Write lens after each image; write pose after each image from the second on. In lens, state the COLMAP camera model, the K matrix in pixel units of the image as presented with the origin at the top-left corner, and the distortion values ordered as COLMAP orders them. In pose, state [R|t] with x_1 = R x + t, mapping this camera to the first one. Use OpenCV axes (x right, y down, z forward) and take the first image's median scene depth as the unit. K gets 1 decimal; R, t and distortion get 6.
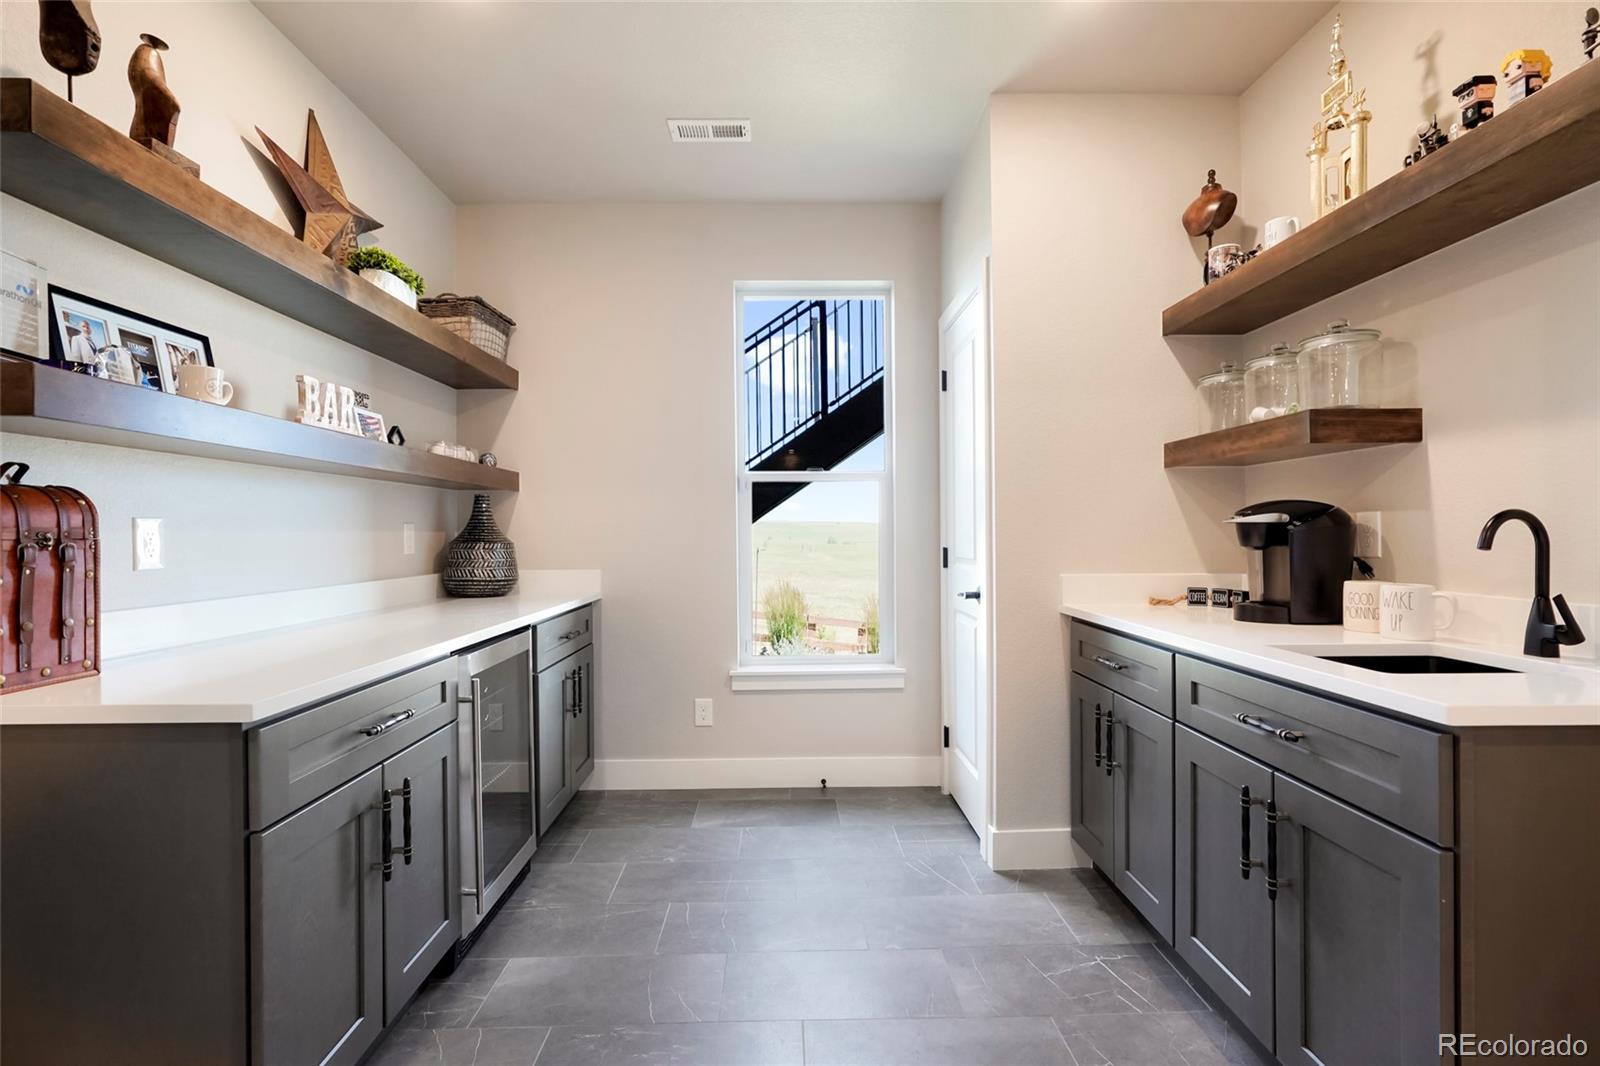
lens RADIAL K [[740.8, 0, 800.0], [0, 740.8, 533.0], [0, 0, 1]] dist [-0.002661, 0.000128]
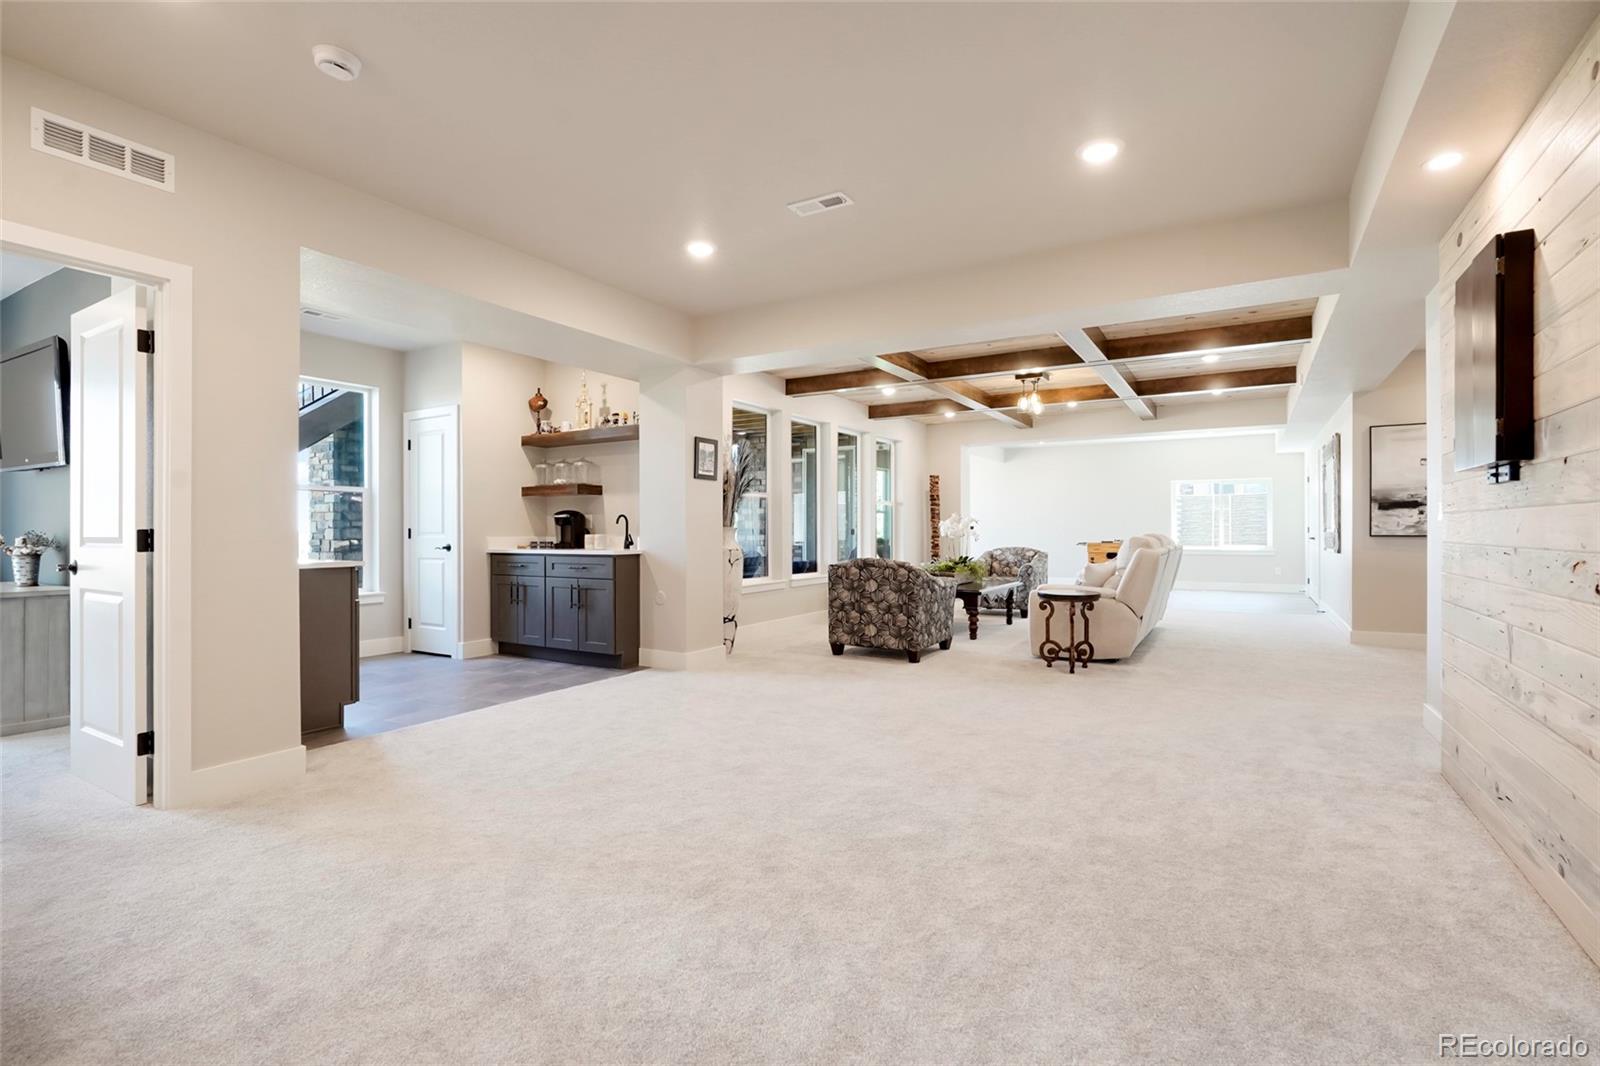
lens RADIAL K [[740.8, 0, 800.0], [0, 740.8, 533.0], [0, 0, 1]] dist [-0.002661, 0.000128]
pose [[0.528711, -0.003607, 0.848794, -1.504650], [0.001416, 0.999993, 0.003368, 0.042702], [-0.848801, -0.000578, 0.528712, -1.513044]]
